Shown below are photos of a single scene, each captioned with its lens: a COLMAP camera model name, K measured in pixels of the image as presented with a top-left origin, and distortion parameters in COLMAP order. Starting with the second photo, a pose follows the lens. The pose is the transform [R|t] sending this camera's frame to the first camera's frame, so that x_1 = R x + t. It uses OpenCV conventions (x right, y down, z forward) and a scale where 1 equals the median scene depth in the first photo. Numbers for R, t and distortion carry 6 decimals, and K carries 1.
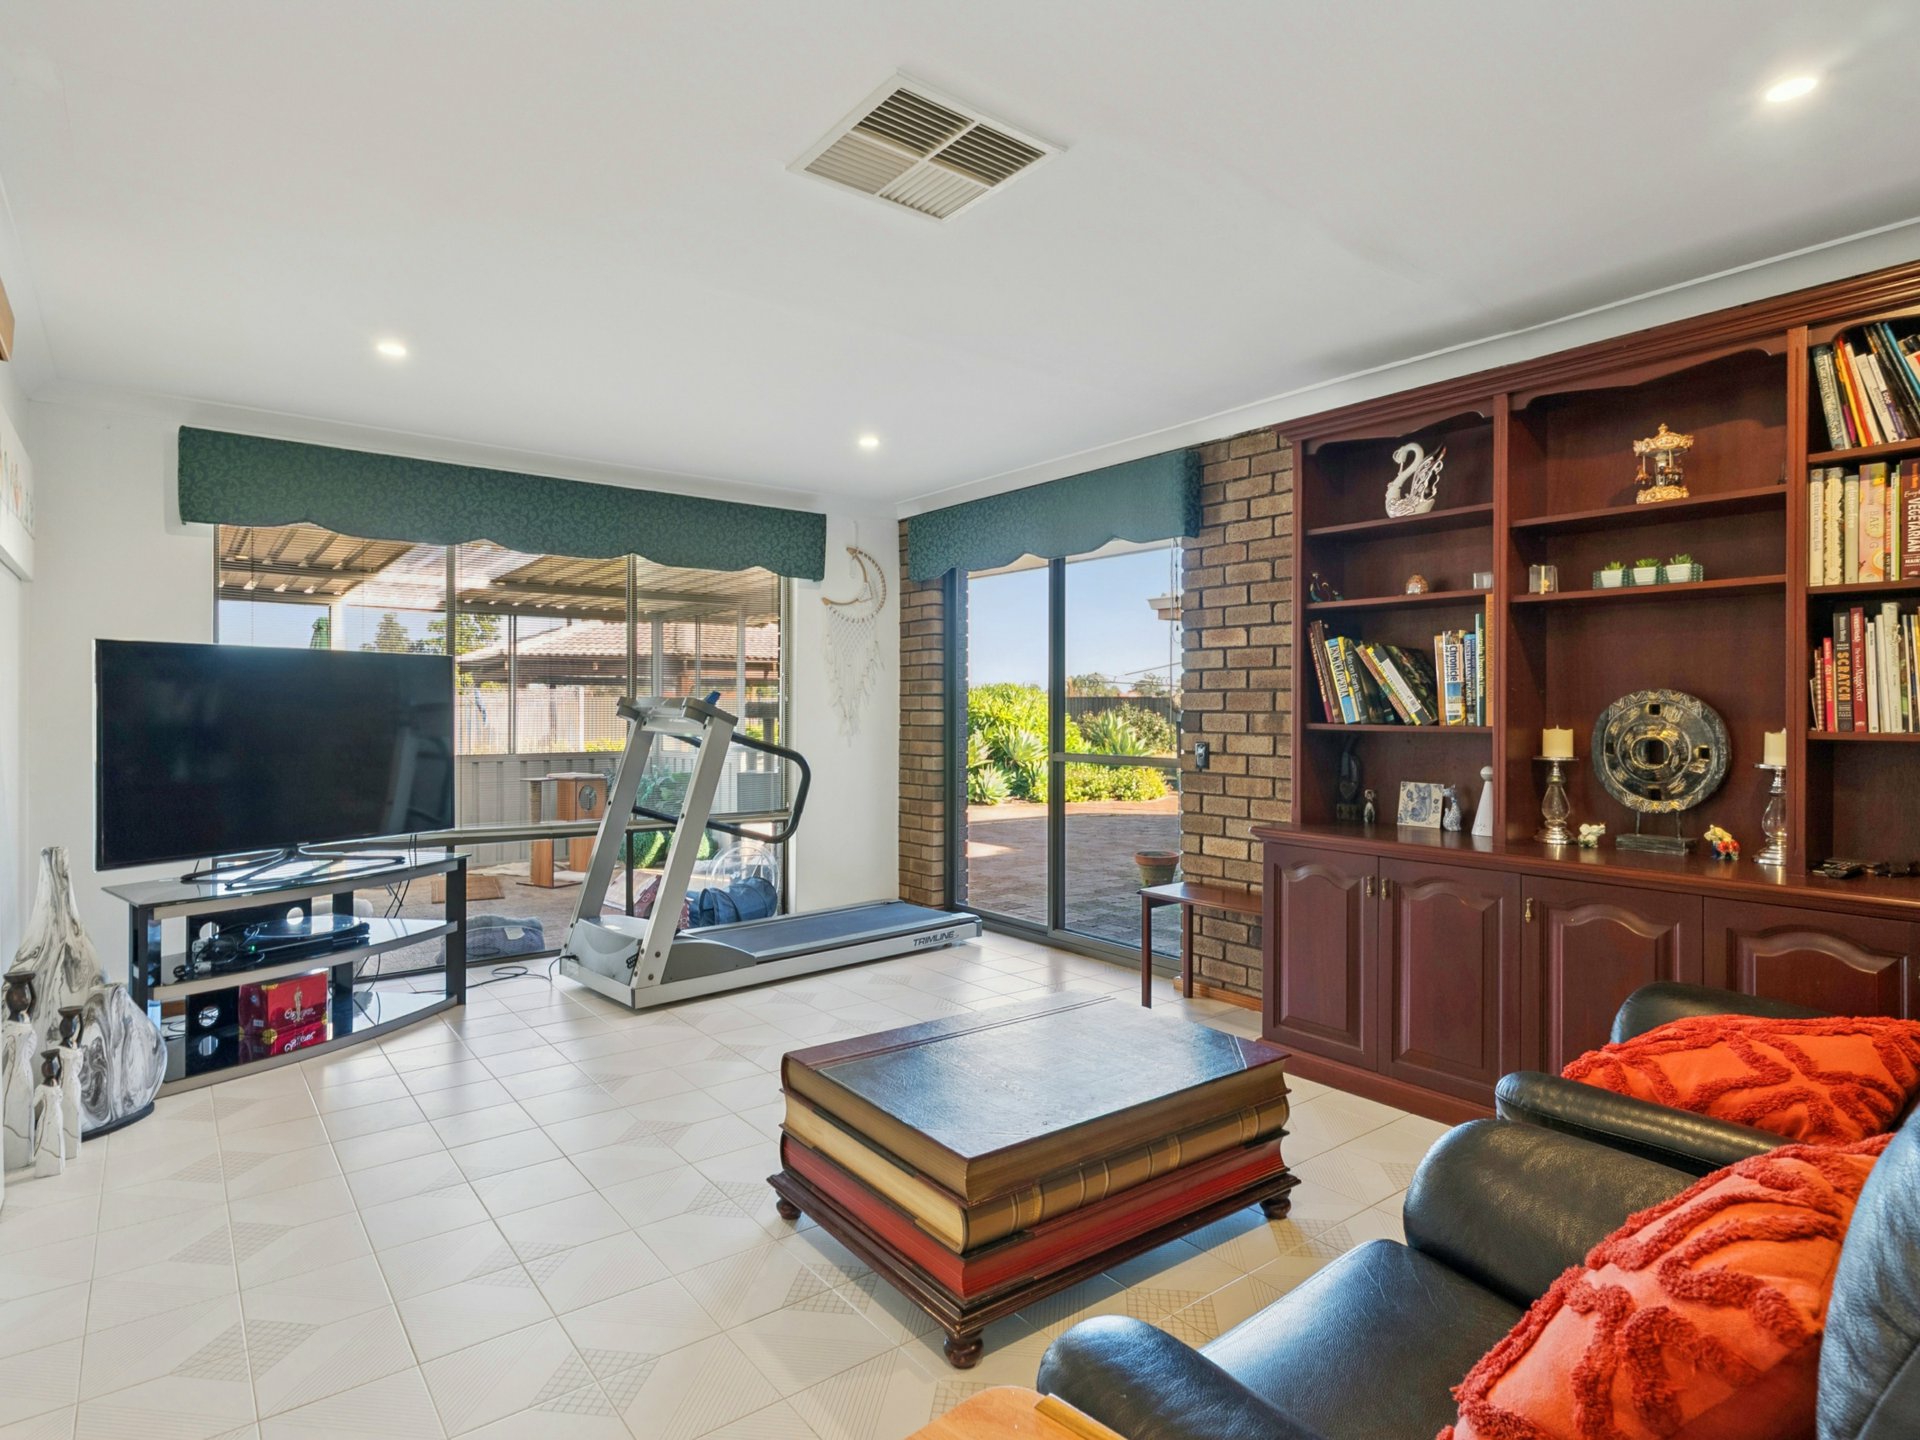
lens RADIAL K [[1025.0, 0, 964.9], [0, 1025.0, 713.5], [0, 0, 1]] dist [0.002836, -0.003695]
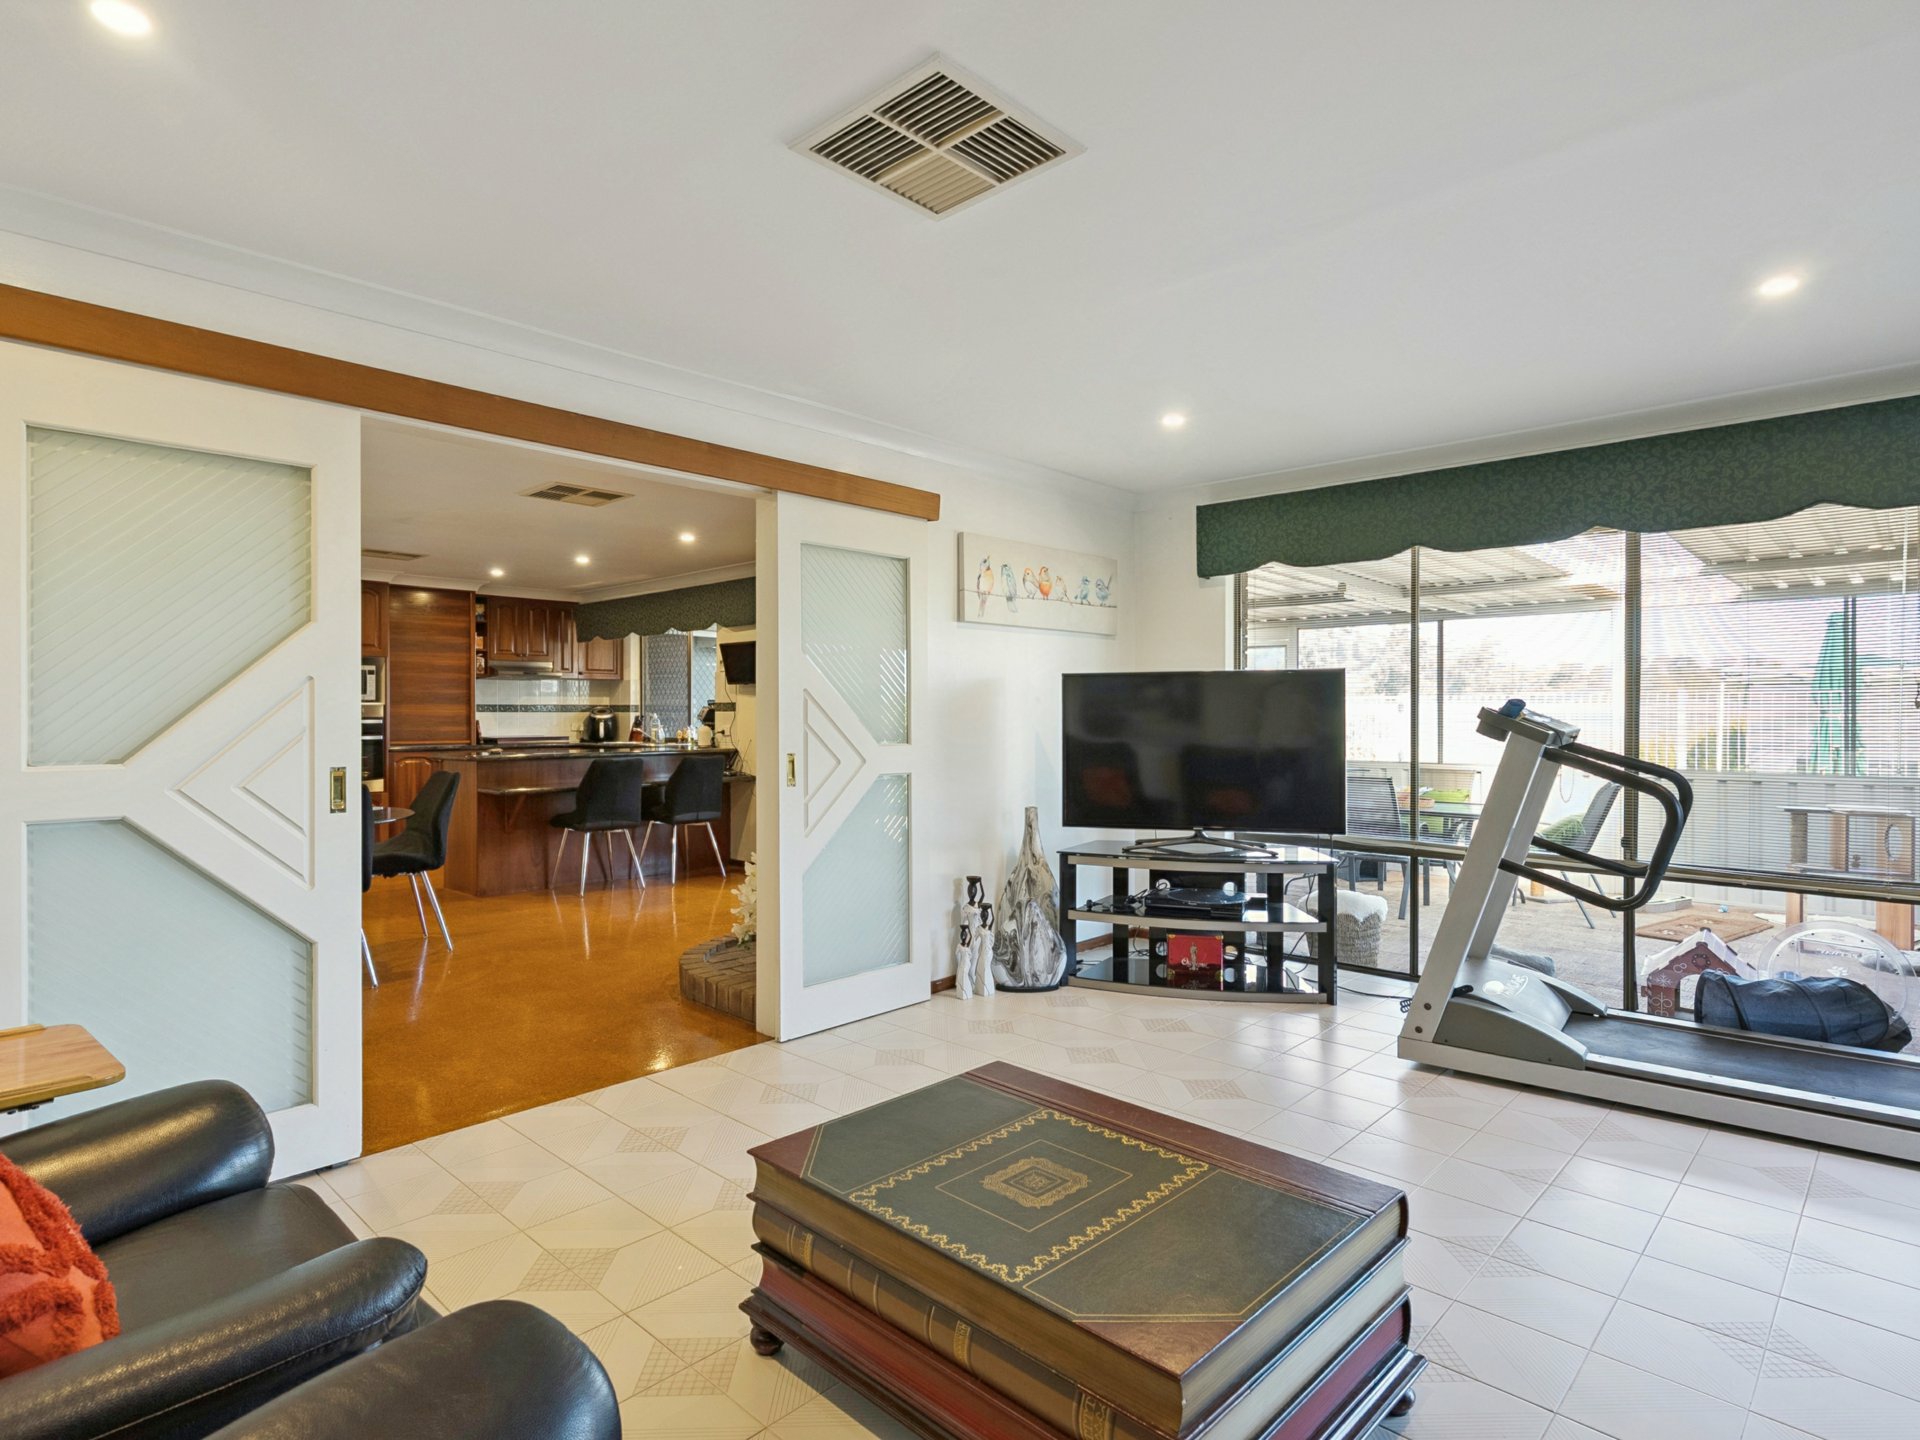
lens RADIAL K [[1025.0, 0, 962.3], [0, 1025.0, 717.2], [0, 0, 1]] dist [0.002836, -0.003695]
pose [[0.159127, 0.006092, -0.987239, 0.500926], [-0.002163, 0.999981, 0.005822, -0.013173], [0.987256, 0.001209, 0.159137, 0.484414]]
